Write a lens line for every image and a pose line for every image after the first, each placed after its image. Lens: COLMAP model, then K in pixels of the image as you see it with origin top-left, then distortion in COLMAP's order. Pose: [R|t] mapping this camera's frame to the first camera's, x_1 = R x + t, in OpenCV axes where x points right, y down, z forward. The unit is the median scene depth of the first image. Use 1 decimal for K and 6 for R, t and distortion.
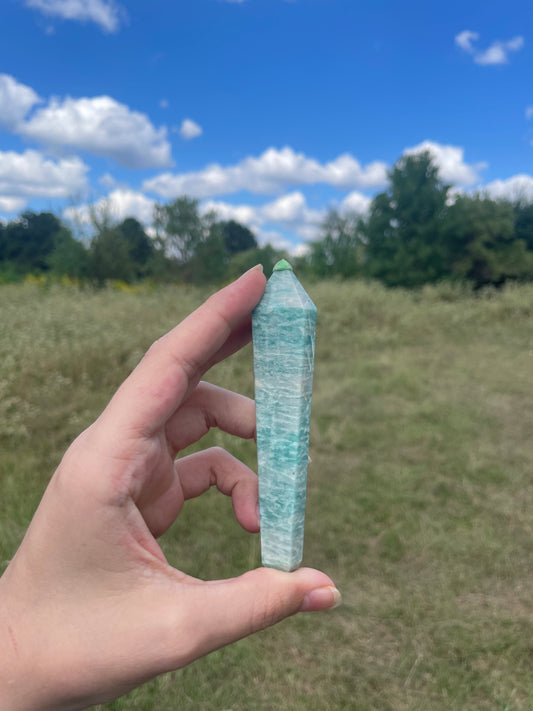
lens RADIAL K [[586.6, 0, 271.4], [0, 586.6, 354.4], [0, 0, 1]] dist [0.052730, -0.126694]
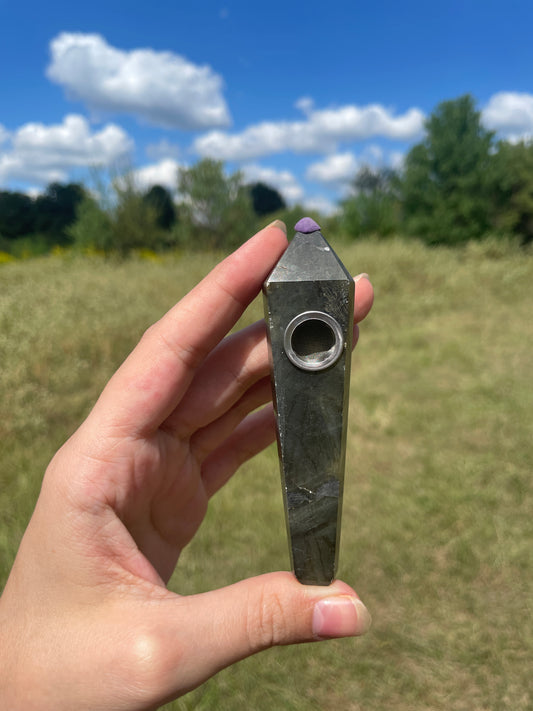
lens RADIAL K [[592.0, 0, 276.6], [0, 592.0, 358.5], [0, 0, 1]] dist [0.047651, -0.146658]
pose [[0.998339, -0.030557, -0.048849, -0.003332], [0.033673, 0.997363, 0.064297, -0.007034], [0.046756, -0.065835, 0.996734, 0.052213]]
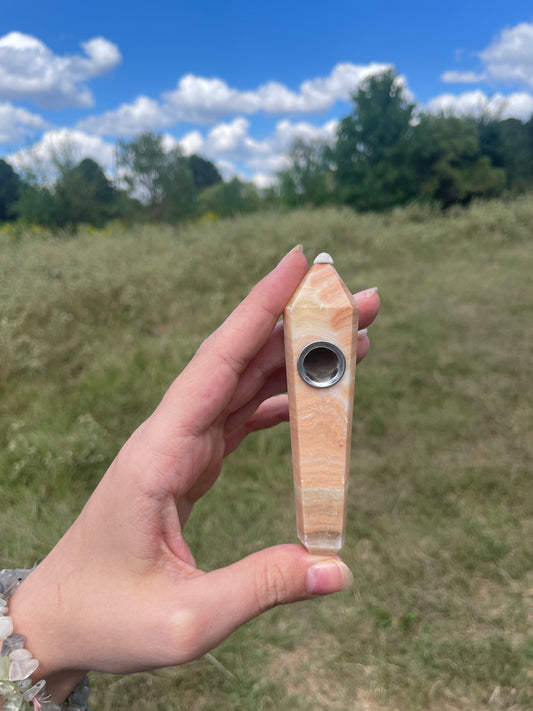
lens RADIAL K [[586.6, 0, 271.4], [0, 586.6, 354.4], [0, 0, 1]] dist [0.052730, -0.126694]
pose [[0.996511, -0.075042, 0.036539, -0.012624], [0.070635, 0.991442, 0.109784, 0.010663], [-0.044465, -0.106820, 0.993284, -0.050399]]
